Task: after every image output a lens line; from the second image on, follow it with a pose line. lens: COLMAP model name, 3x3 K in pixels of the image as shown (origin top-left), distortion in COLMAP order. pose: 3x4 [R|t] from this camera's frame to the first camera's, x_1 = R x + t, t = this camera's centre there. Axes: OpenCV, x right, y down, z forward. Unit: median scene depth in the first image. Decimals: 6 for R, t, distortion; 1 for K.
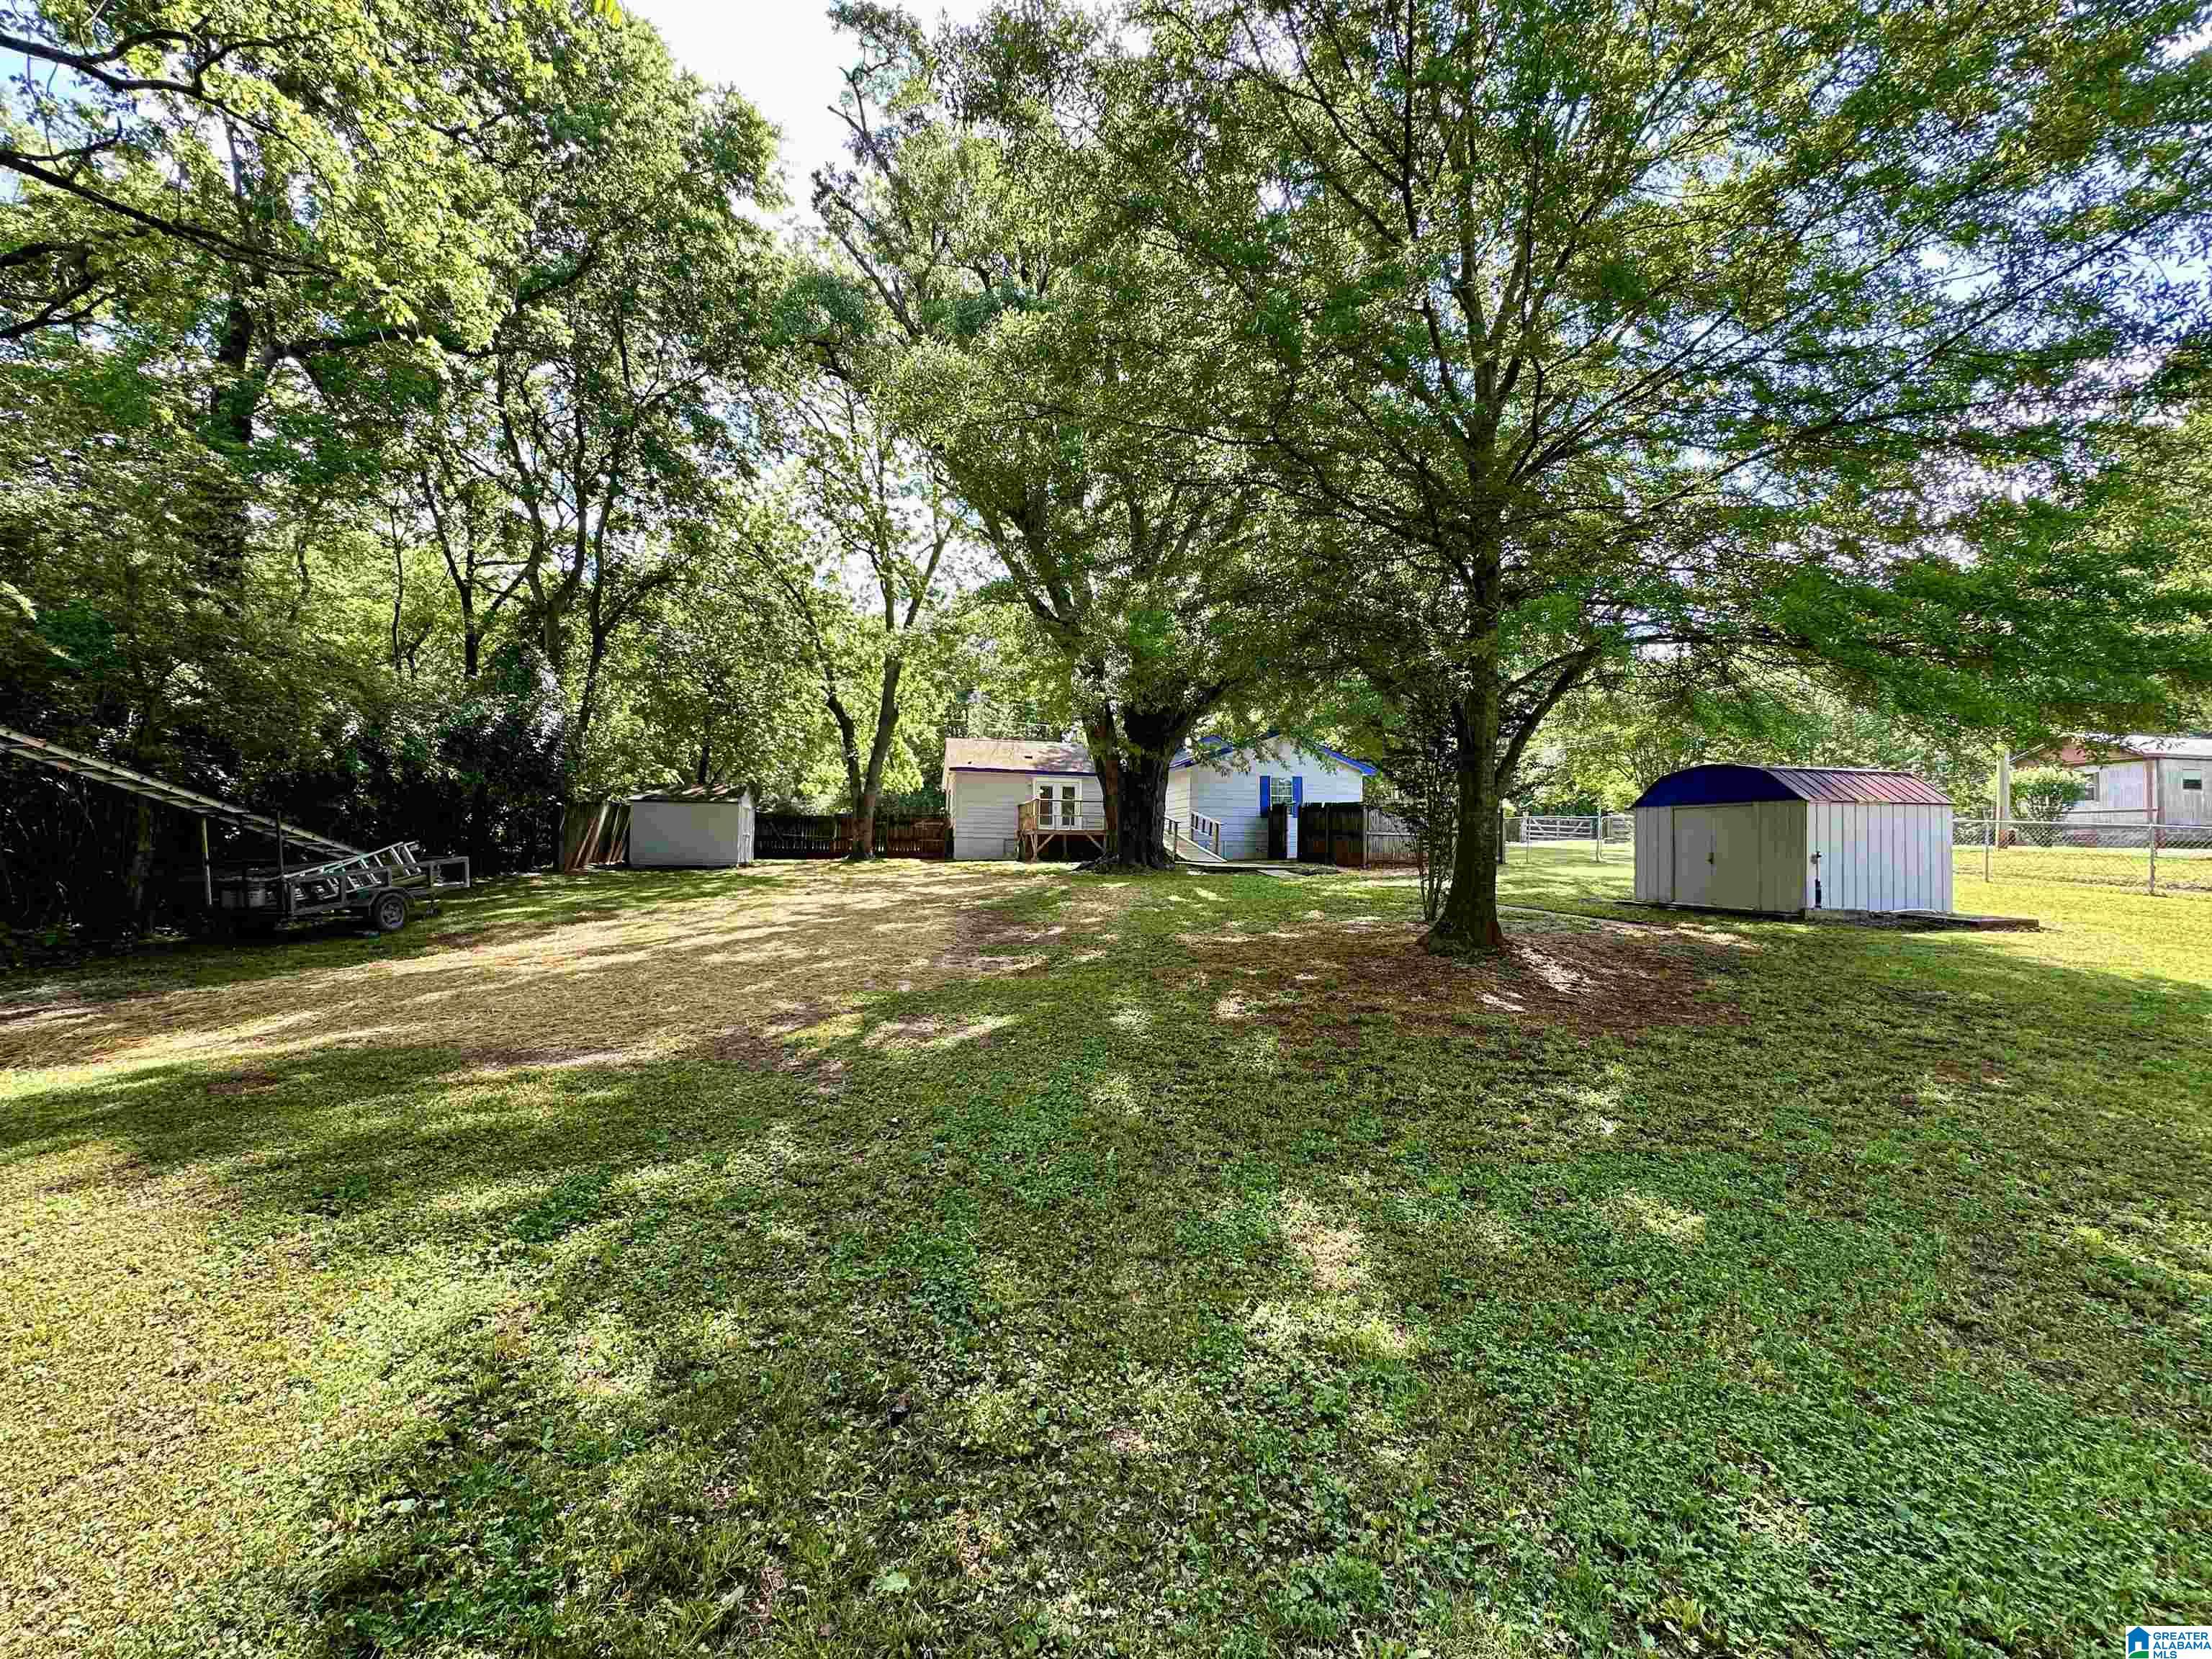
lens RADIAL K [[884.7, 0, 1106.0], [0, 884.7, 829.5], [0, 0, 1]] dist [-0.005675, 0.000980]
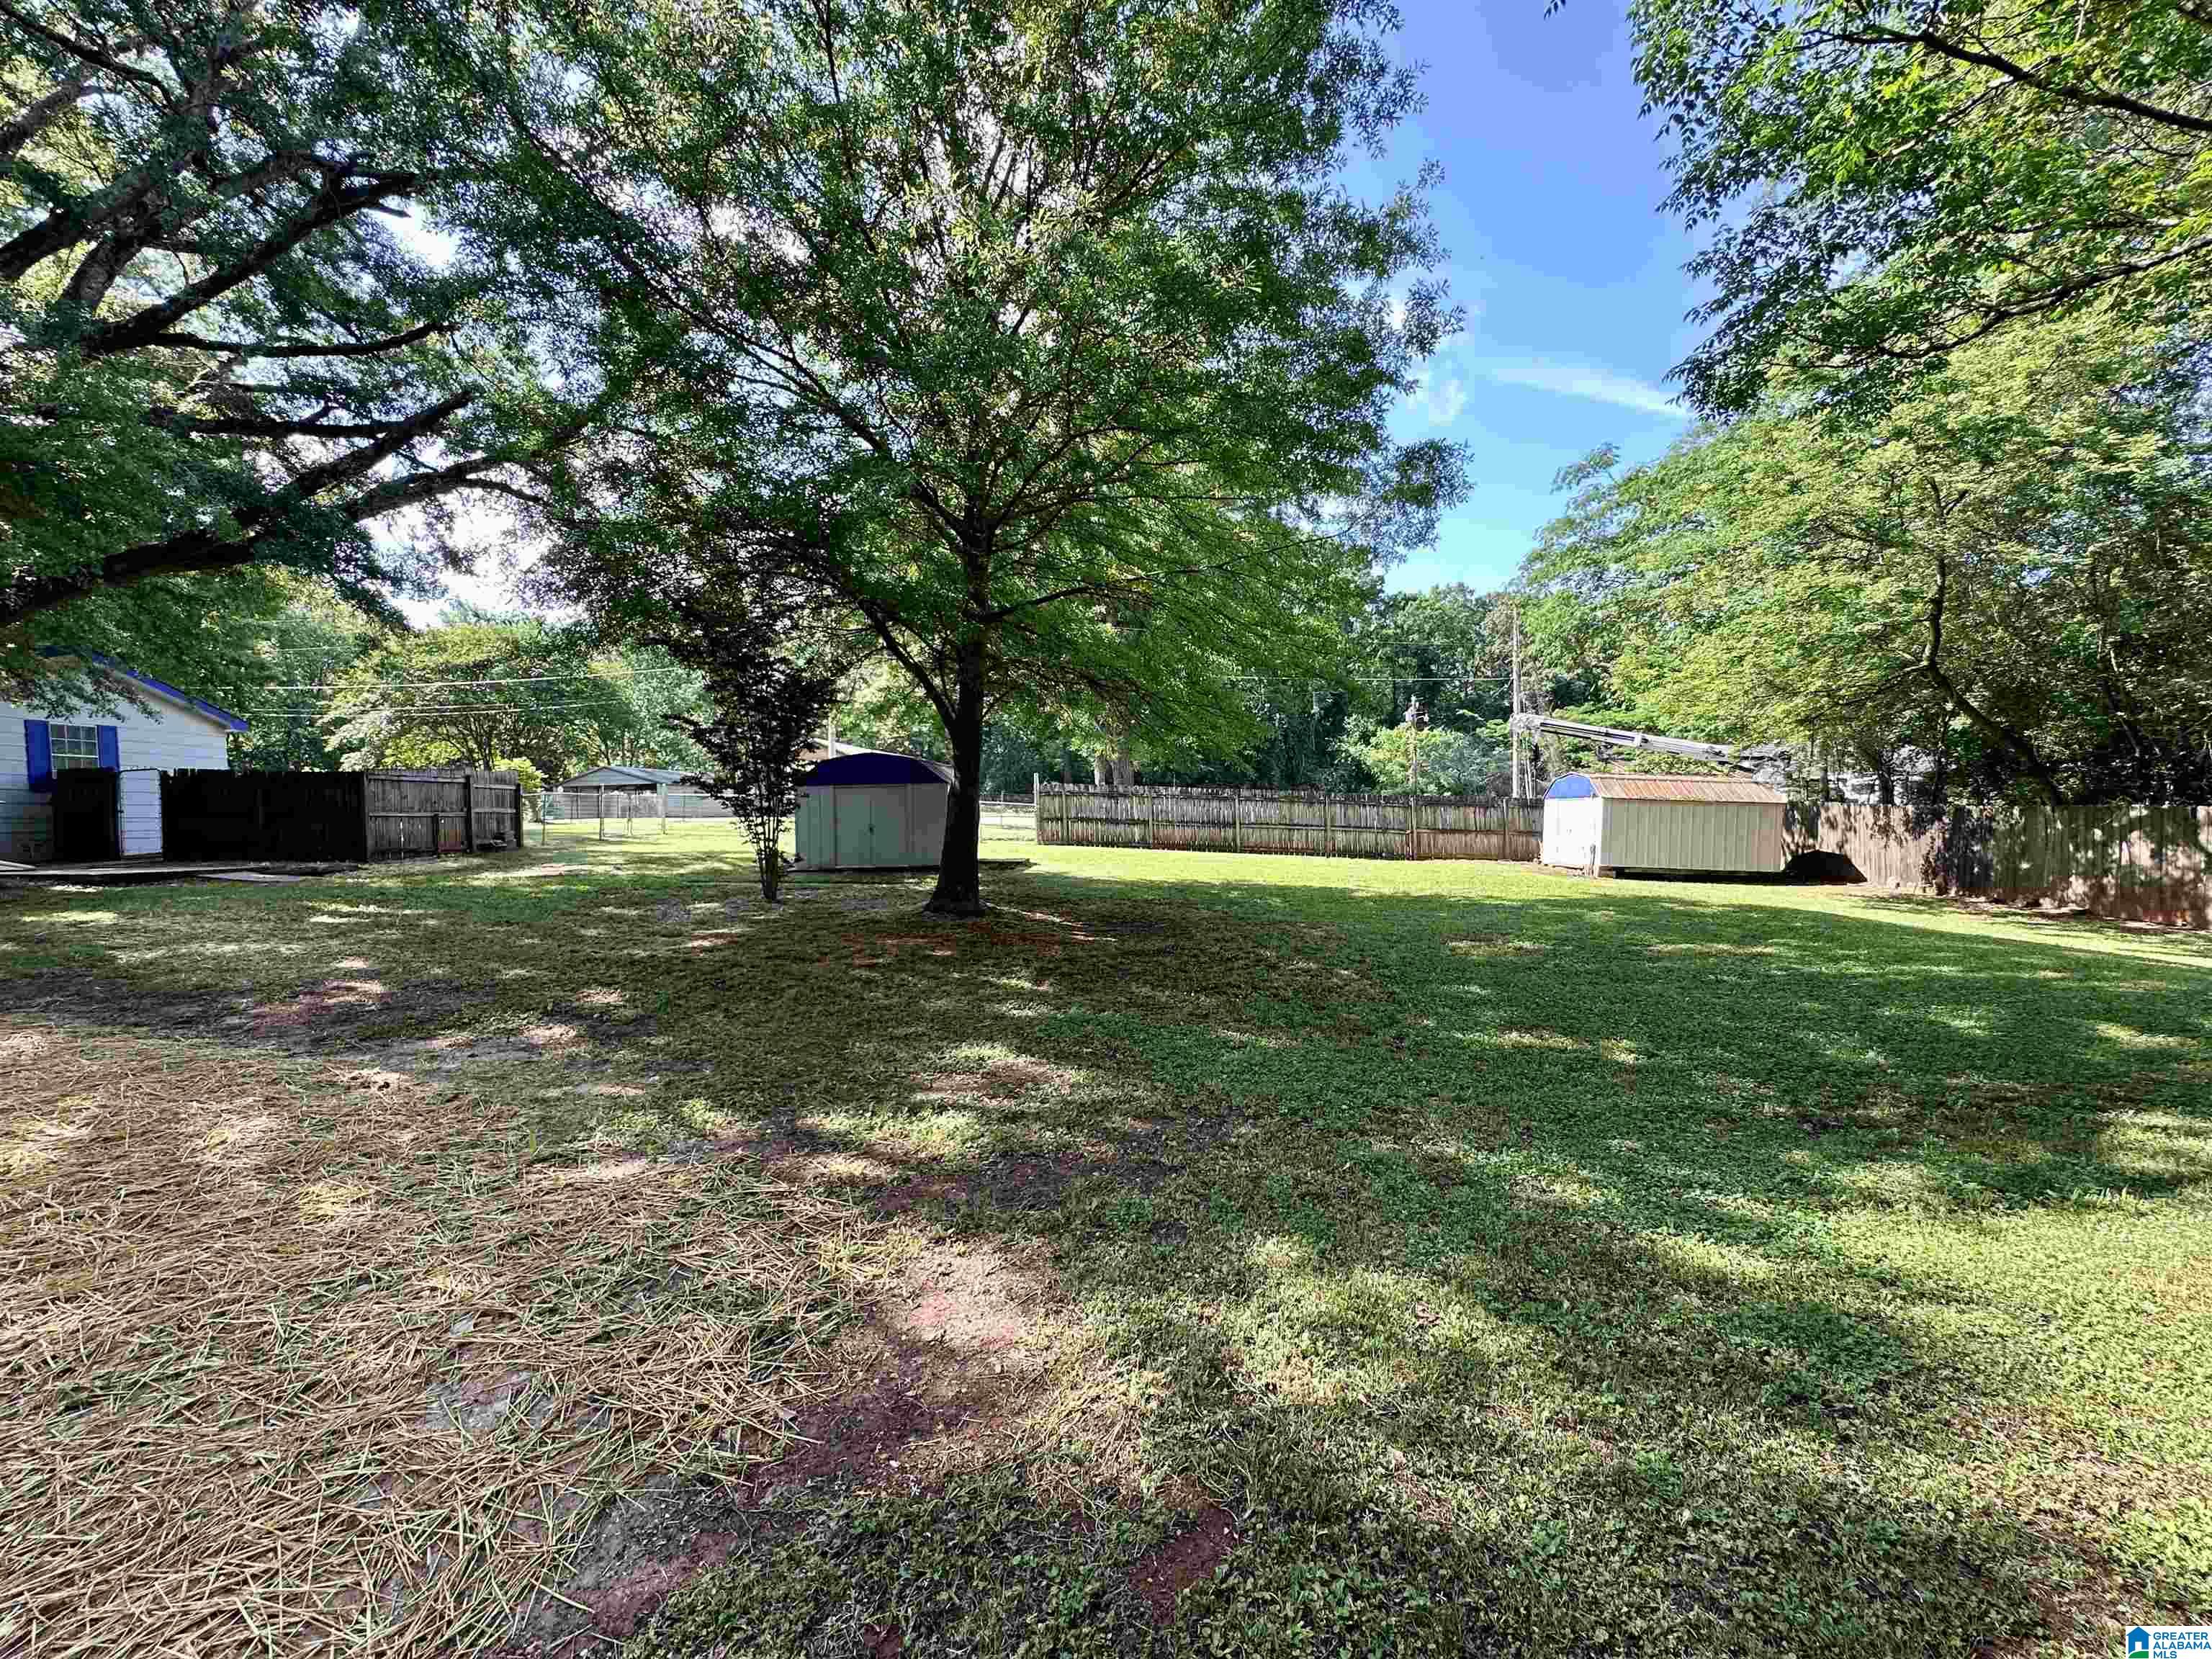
lens RADIAL K [[884.5, 0, 1106.0], [0, 884.5, 829.5], [0, 0, 1]] dist [-0.003221, 0.001027]
pose [[0.250109, -0.029930, 0.967755, -0.213558], [0.007171, 0.999552, 0.029060, 0.000056], [-0.968191, -0.000328, 0.250212, 0.157668]]
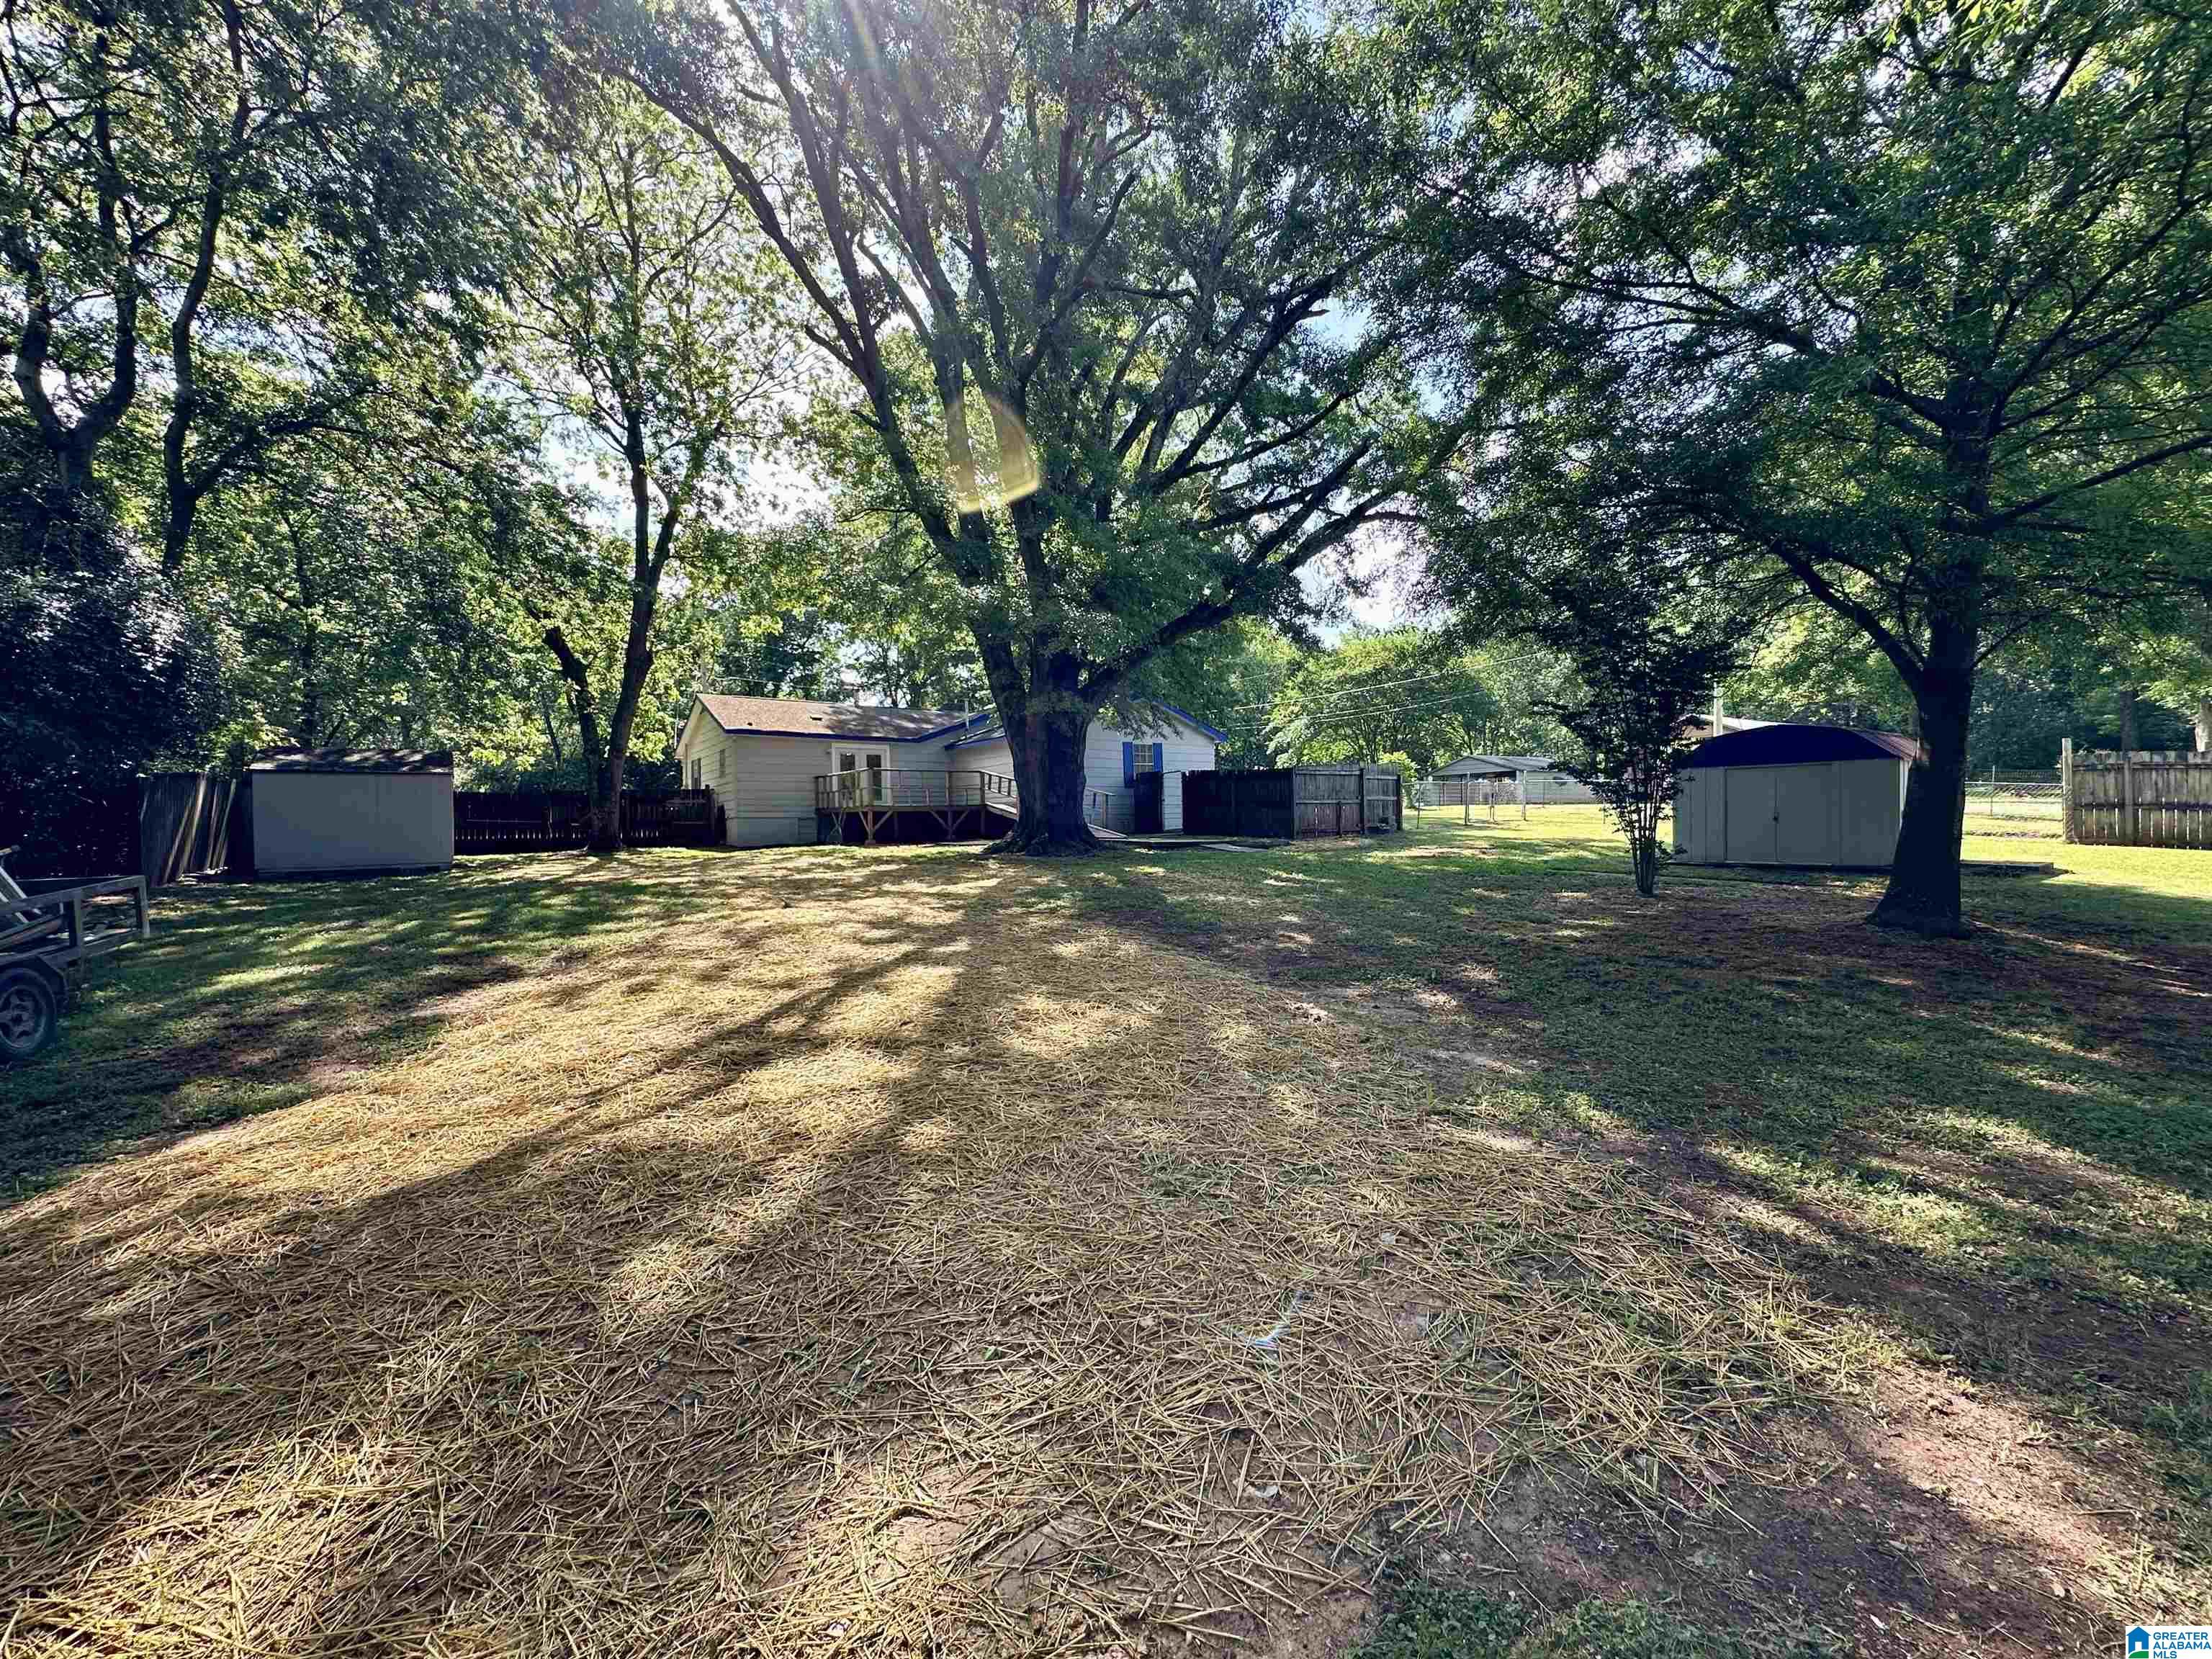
lens RADIAL K [[884.5, 0, 1106.0], [0, 884.5, 829.5], [0, 0, 1]] dist [-0.003221, 0.001027]
pose [[0.913263, -0.029387, 0.406310, -0.217644], [0.017889, 0.999326, 0.032066, 0.000063], [-0.406978, -0.022016, 0.913172, 0.163317]]
